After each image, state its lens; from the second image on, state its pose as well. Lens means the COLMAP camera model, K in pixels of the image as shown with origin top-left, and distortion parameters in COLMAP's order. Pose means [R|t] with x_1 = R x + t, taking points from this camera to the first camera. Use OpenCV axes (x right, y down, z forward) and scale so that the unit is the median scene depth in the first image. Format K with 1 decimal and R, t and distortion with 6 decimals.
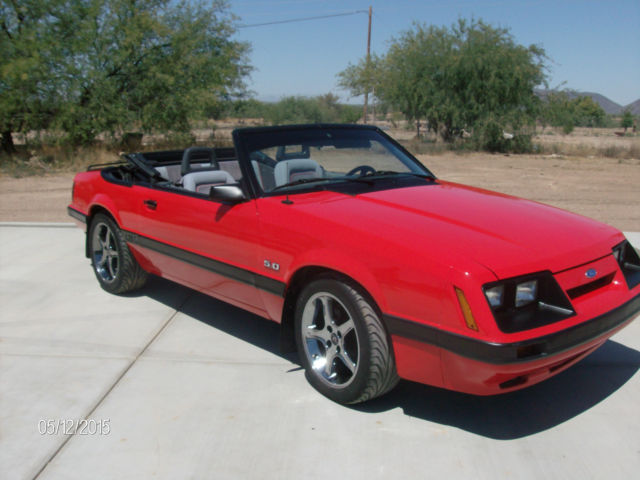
lens RADIAL K [[625.7, 0, 321.6], [0, 625.7, 234.8], [0, 0, 1]] dist [-0.113622, 0.000000]
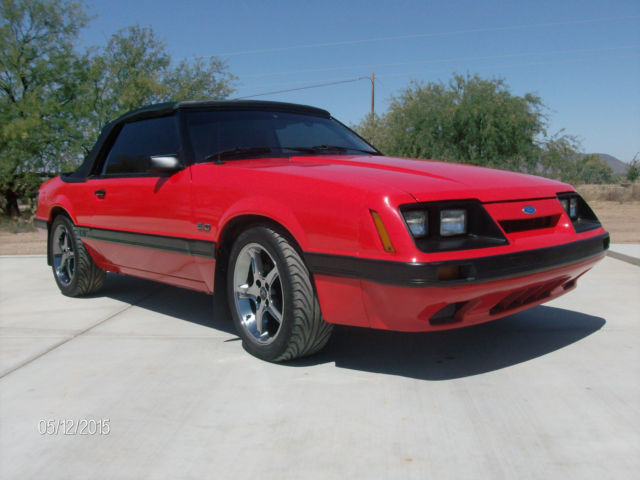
lens RADIAL K [[625.7, 0, 323.8], [0, 625.7, 244.9], [0, 0, 1]] dist [-0.113622, 0.000000]
pose [[0.999272, -0.032097, -0.020606, 0.090992], [0.029844, 0.994372, -0.101656, 0.130808], [0.023753, 0.100967, 0.994606, 0.032342]]
